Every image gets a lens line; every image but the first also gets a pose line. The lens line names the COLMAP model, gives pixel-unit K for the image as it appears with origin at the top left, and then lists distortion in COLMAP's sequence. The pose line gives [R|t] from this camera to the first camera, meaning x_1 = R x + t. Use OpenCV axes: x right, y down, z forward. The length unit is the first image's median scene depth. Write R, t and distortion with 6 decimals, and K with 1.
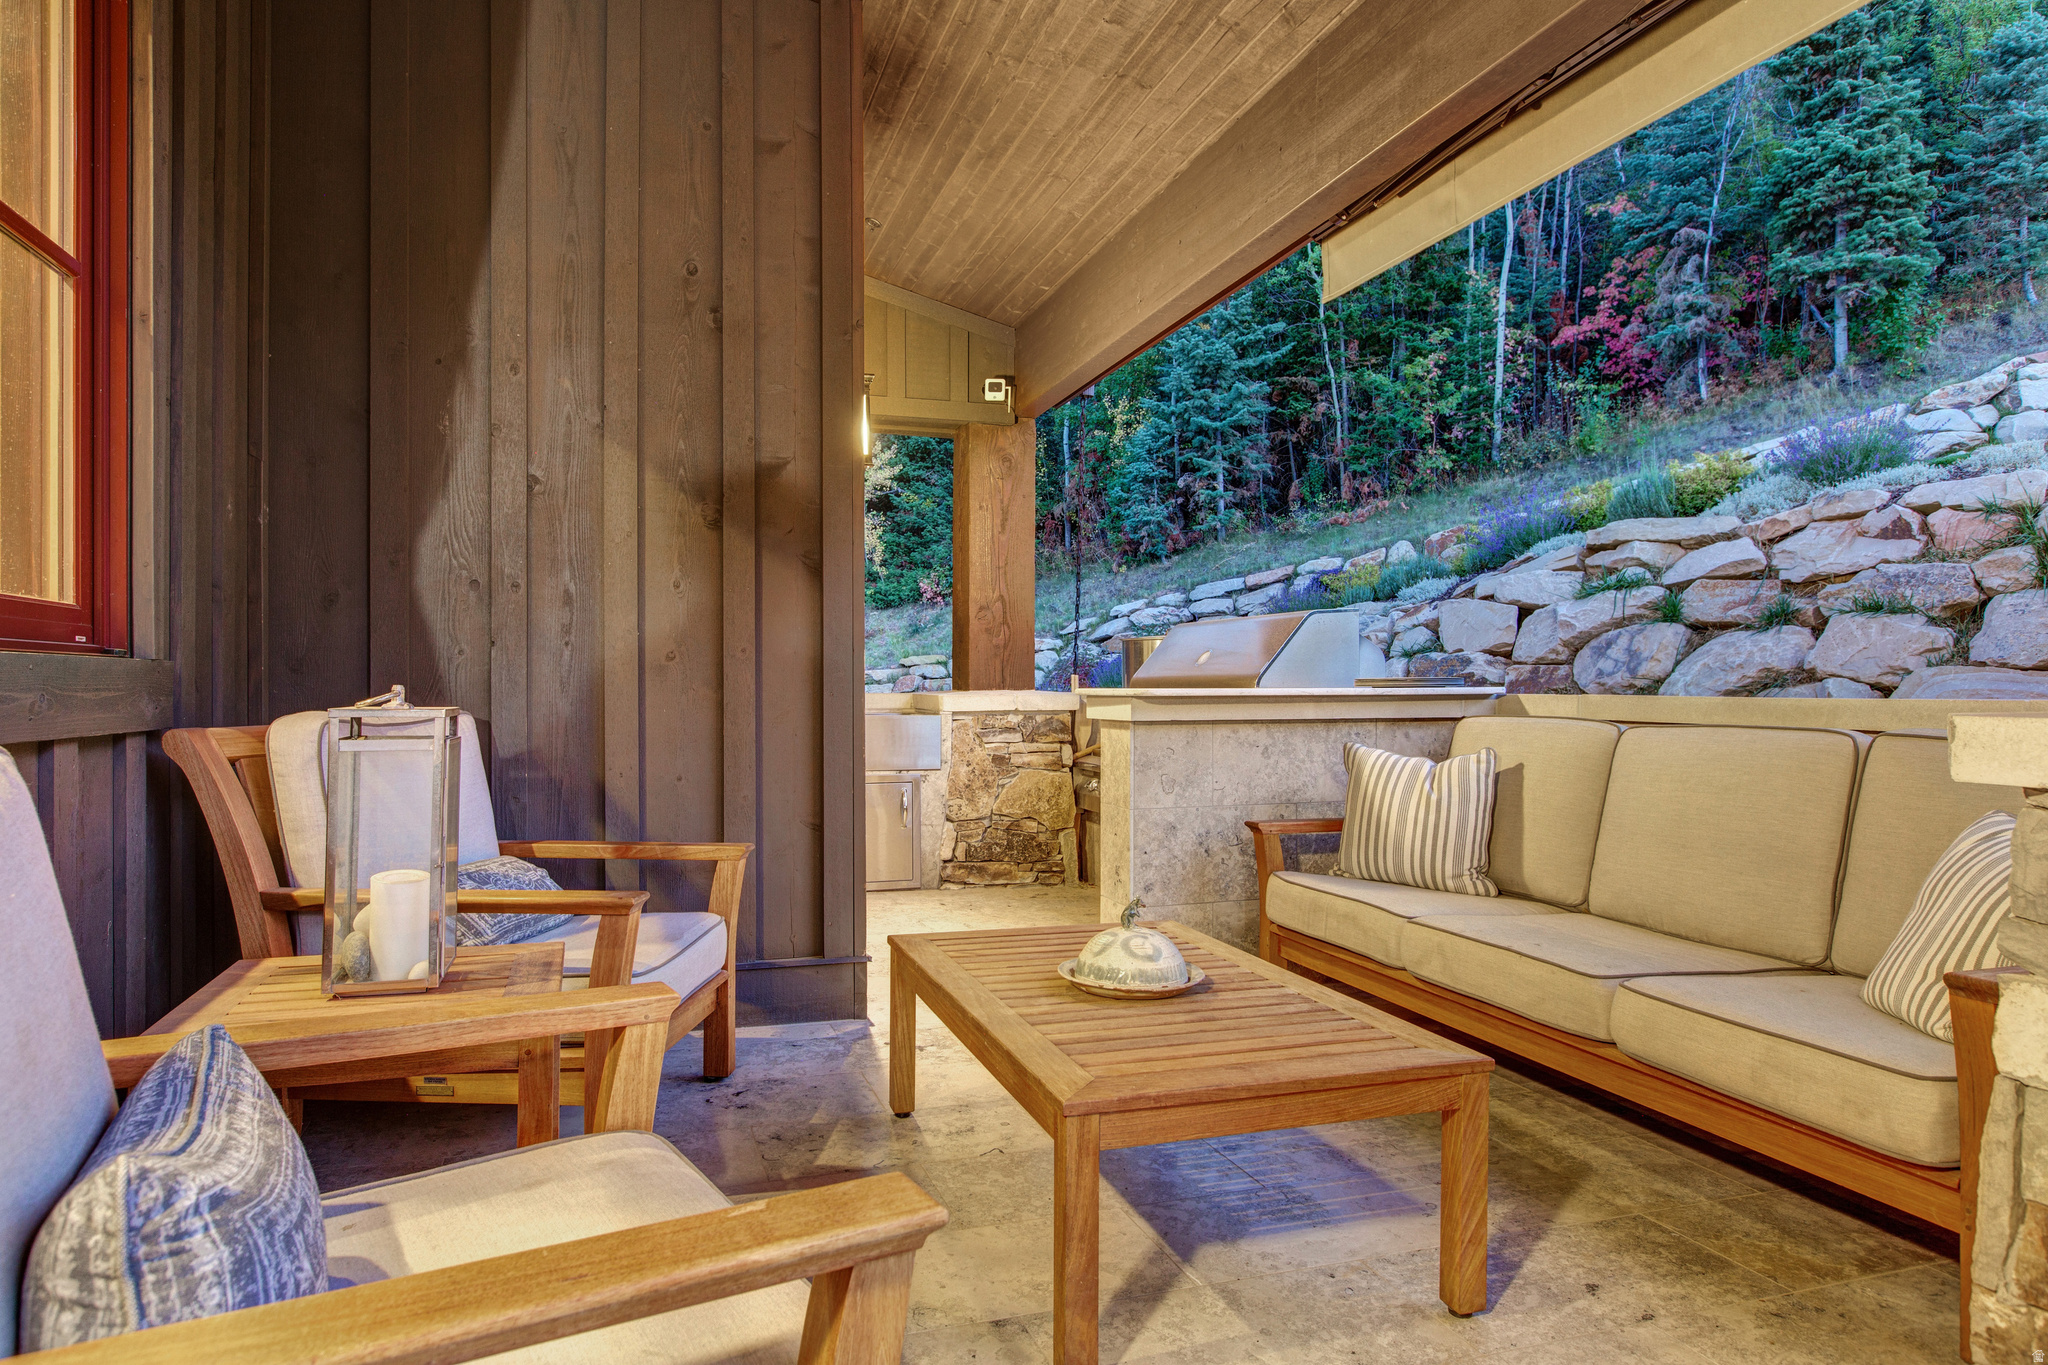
lens RADIAL K [[1253.5, 0, 1021.9], [0, 1253.5, 684.9], [0, 0, 1]] dist [-0.002120, -0.000842]
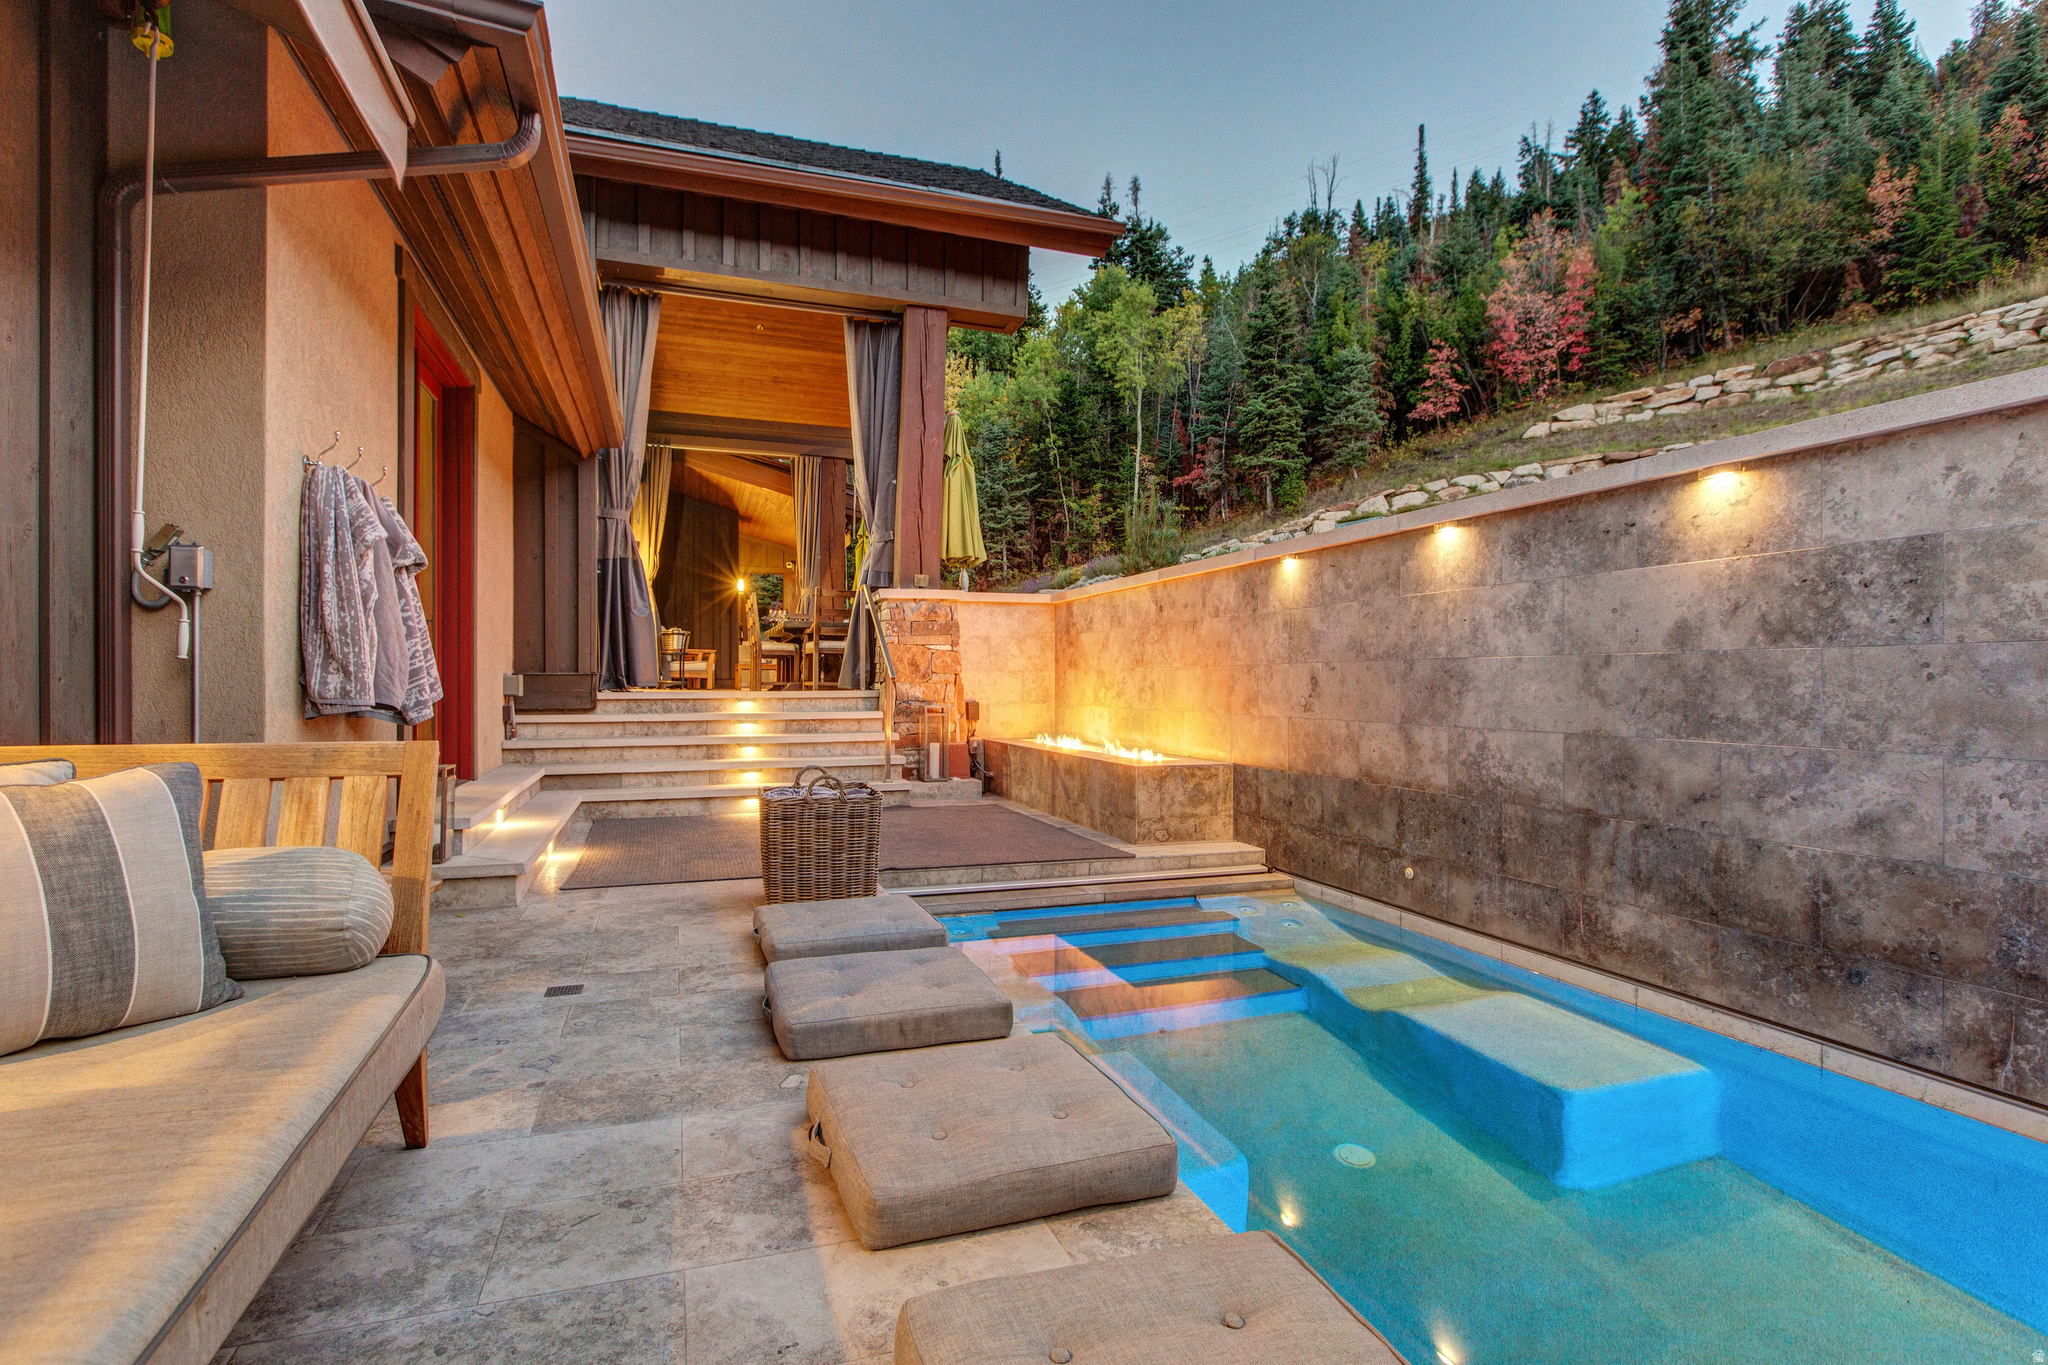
lens RADIAL K [[996.5, 0, 1026.3], [0, 996.5, 683.5], [0, 0, 1]] dist [0.006029, 0.001824]
pose [[0.999332, 0.001233, 0.036523, 0.163247], [-0.001149, 0.999997, -0.002296, 0.045258], [-0.036525, 0.002253, 0.999330, -0.625626]]
